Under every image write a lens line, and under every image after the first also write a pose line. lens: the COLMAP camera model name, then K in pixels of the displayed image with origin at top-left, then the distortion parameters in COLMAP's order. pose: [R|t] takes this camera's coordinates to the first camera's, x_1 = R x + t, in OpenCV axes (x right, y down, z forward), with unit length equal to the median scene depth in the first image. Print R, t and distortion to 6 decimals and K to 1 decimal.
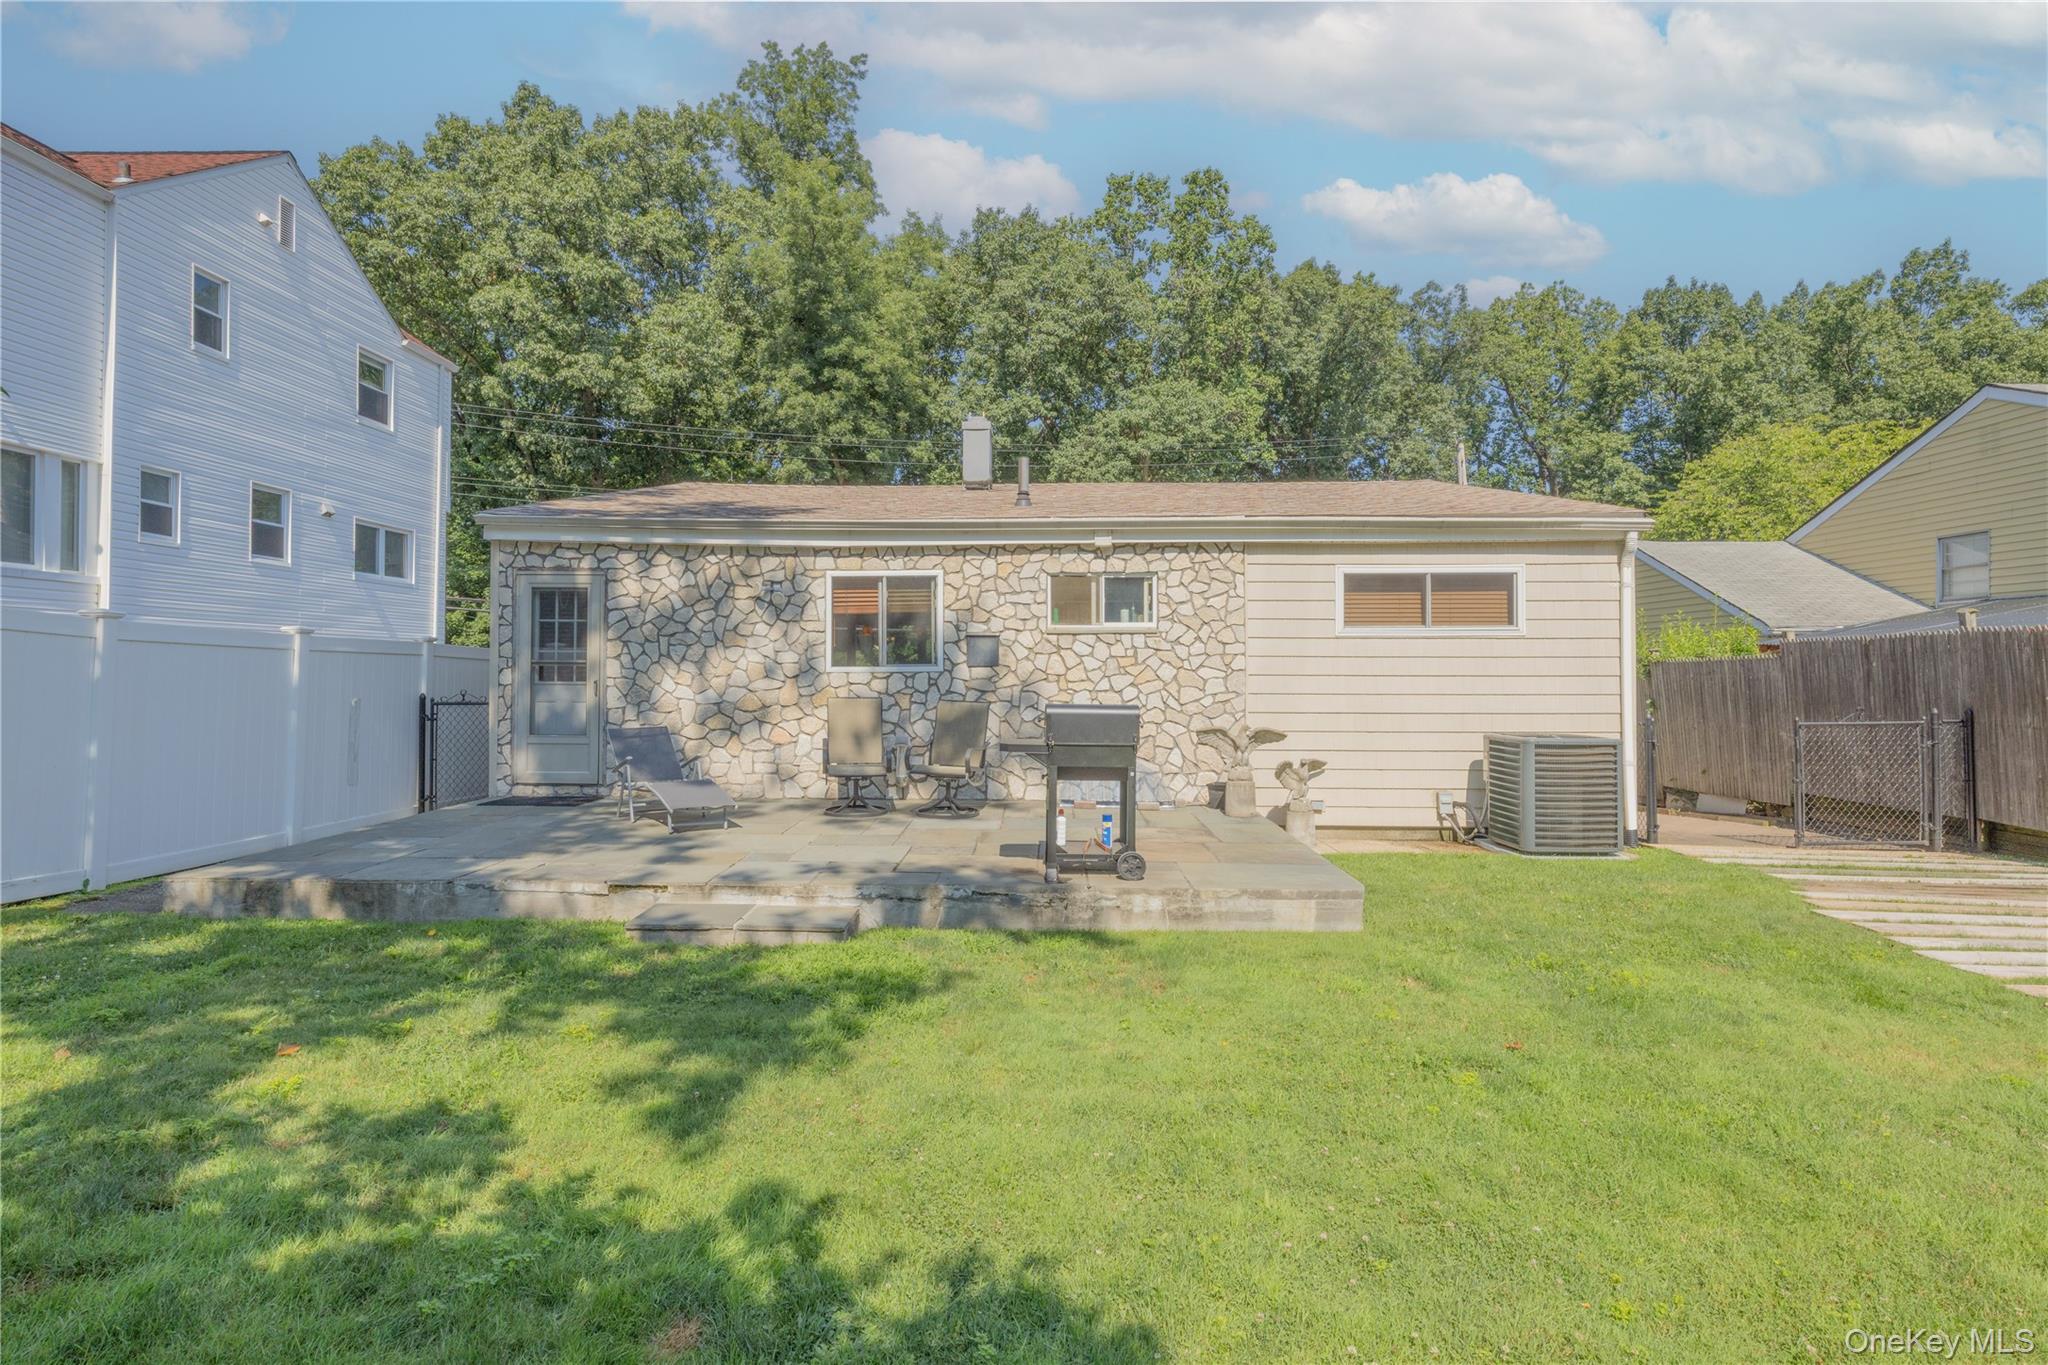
lens RADIAL K [[977.0, 0, 1020.1], [0, 977.0, 672.0], [0, 0, 1]] dist [0.013732, -0.011262]
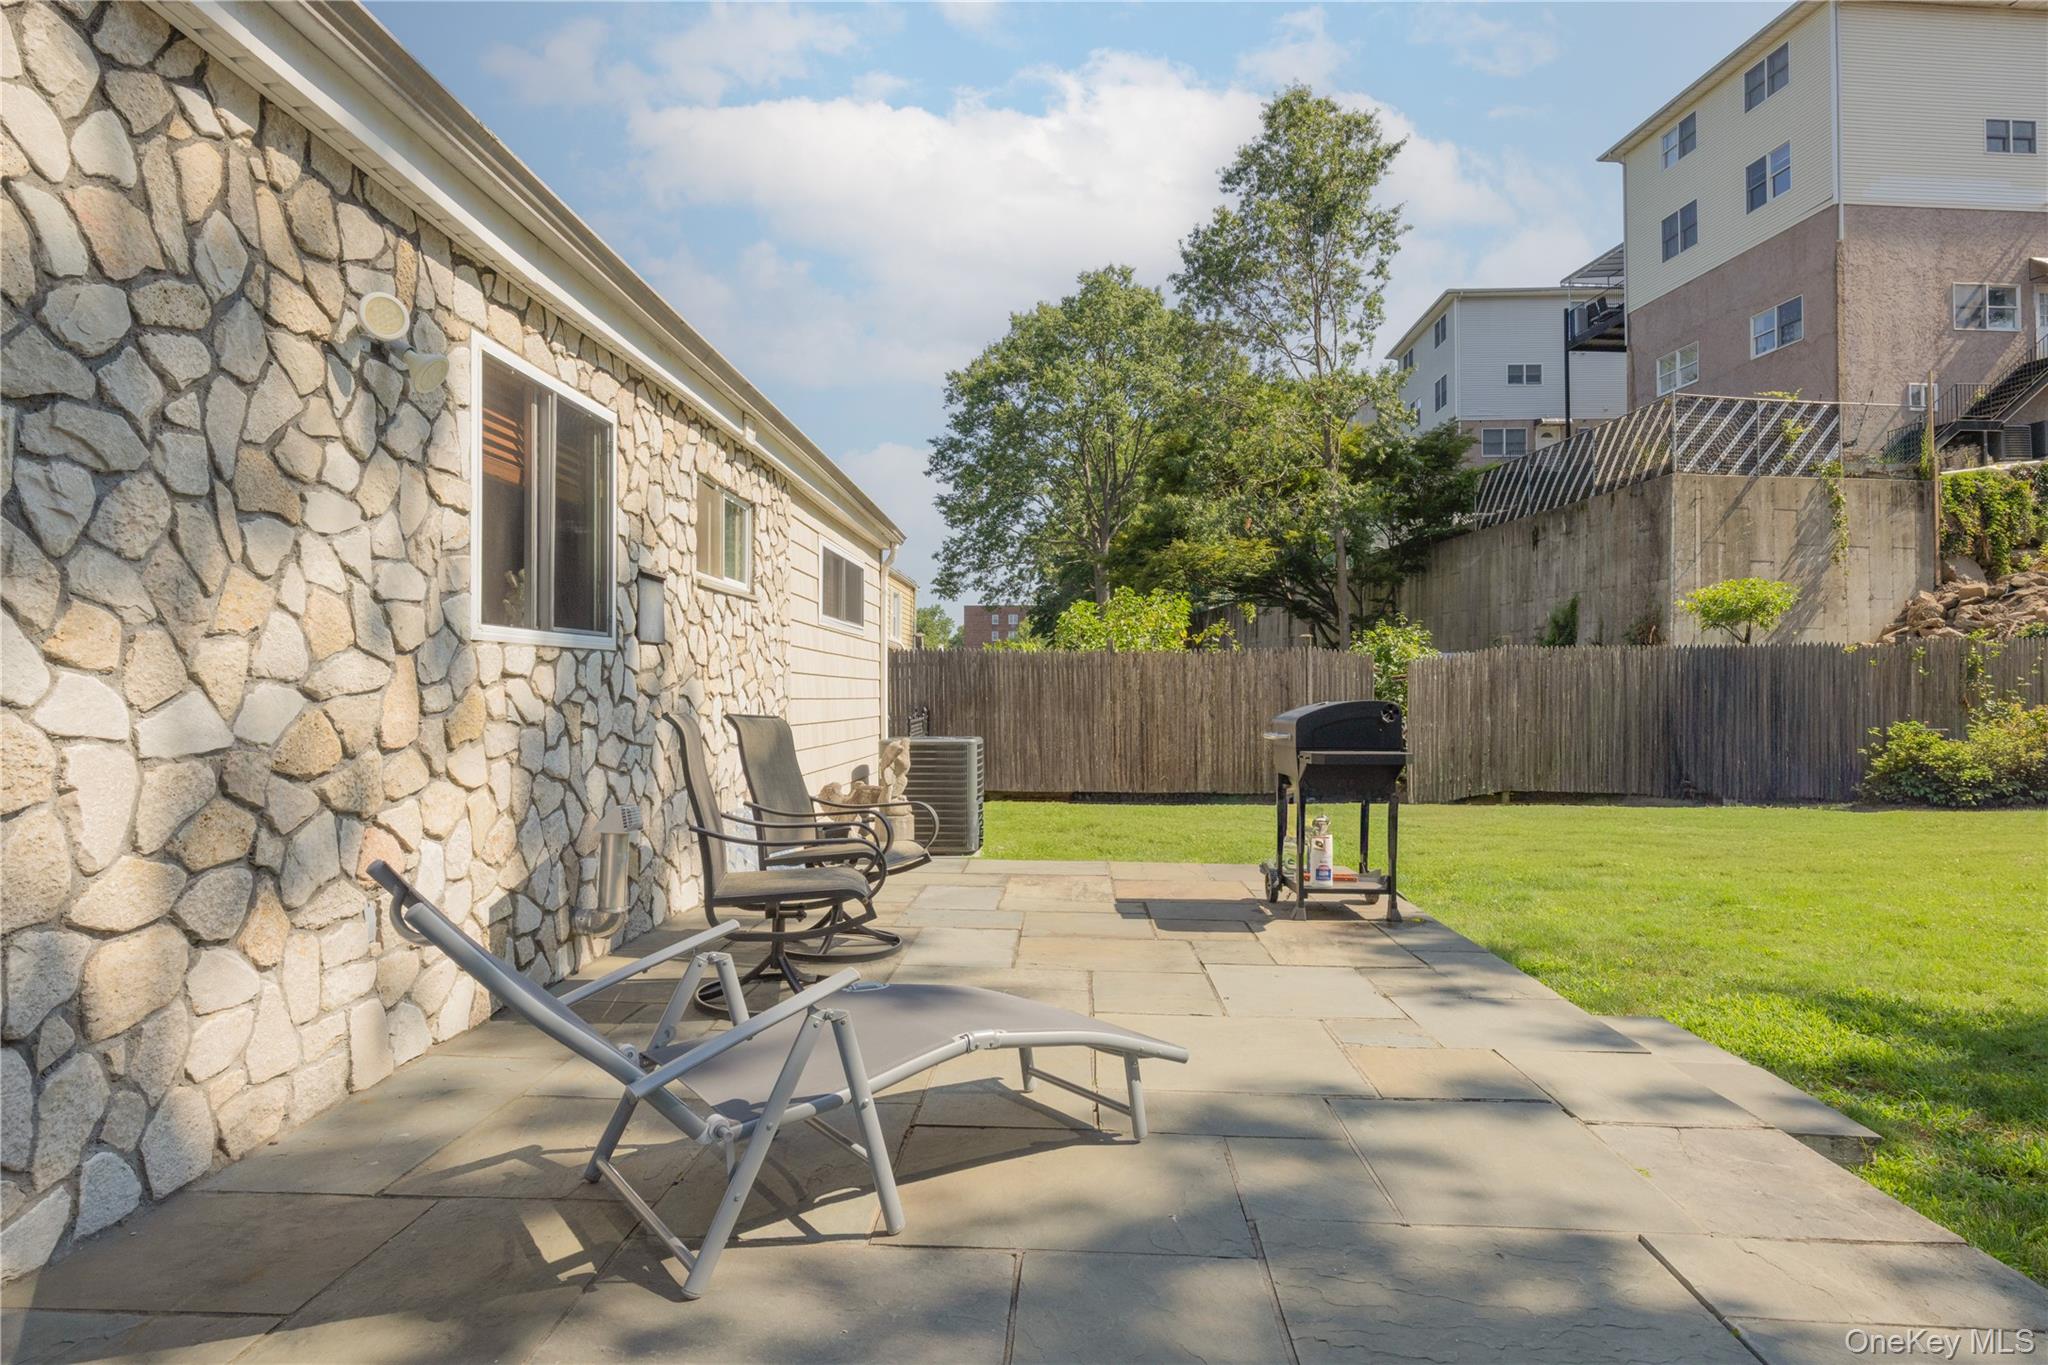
lens RADIAL K [[1115.6, 0, 1027.7], [0, 1115.6, 689.2], [0, 0, 1]] dist [-0.017901, -0.000505]
pose [[0.018134, 0.002322, 0.999833, -0.563004], [-0.006366, 0.999977, -0.002206, 0.016308], [-0.999815, -0.006325, 0.018148, 0.806840]]
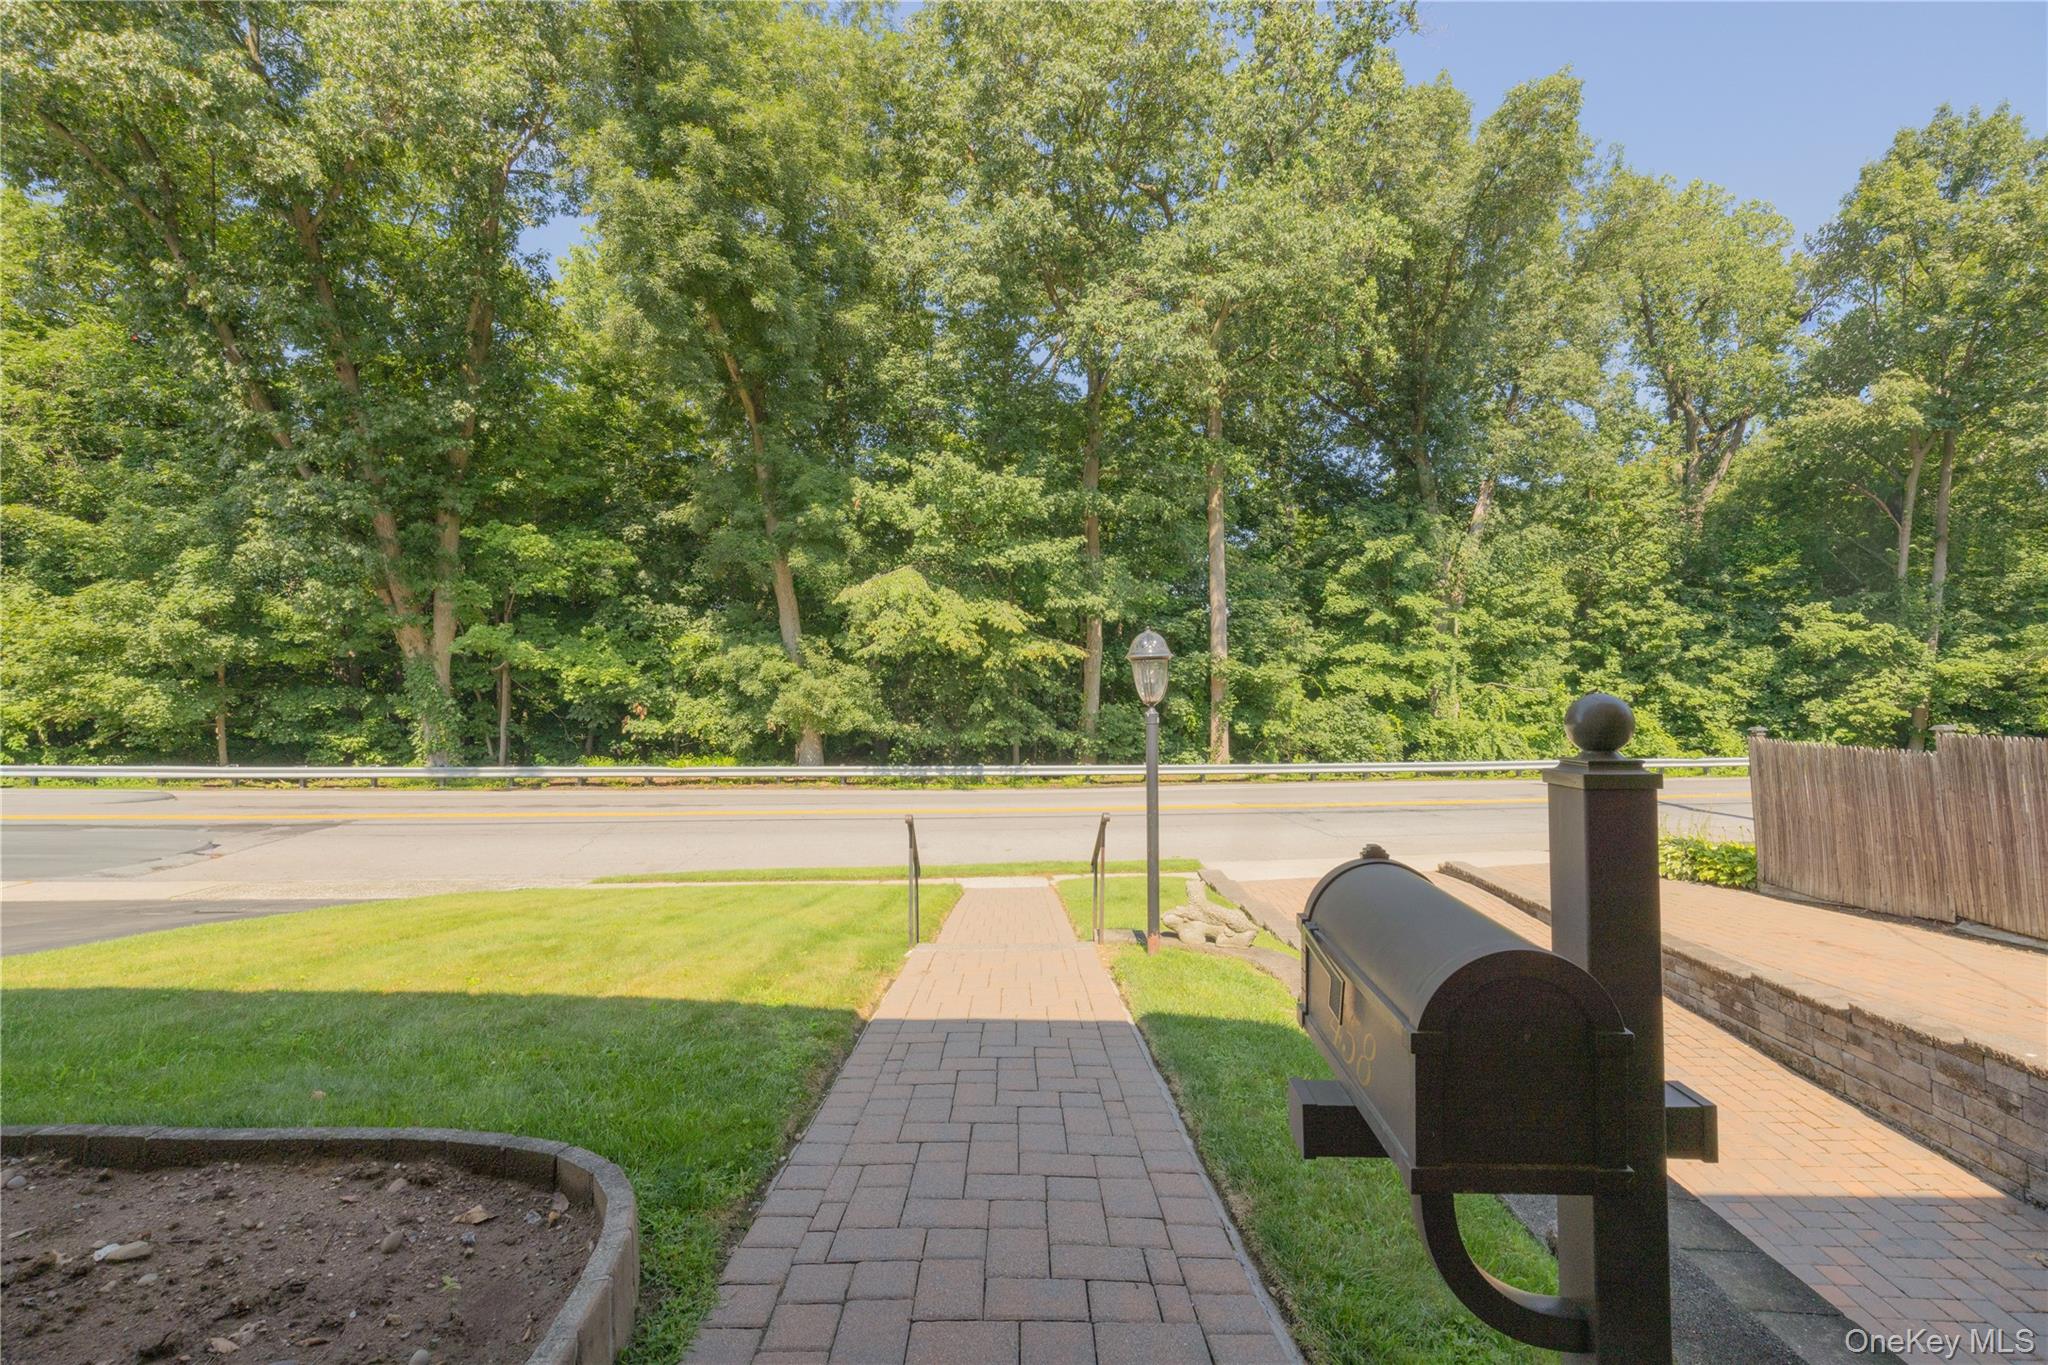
lens RADIAL K [[873.5, 0, 1015.4], [0, 873.5, 675.4], [0, 0, 1]] dist [-0.002721, -0.000042]
pose [[0.999751, -0.010788, -0.019533, 0.031481], [0.010538, 0.999862, -0.012854, 0.043679], [0.019669, 0.012645, 0.999727, 2.082502]]
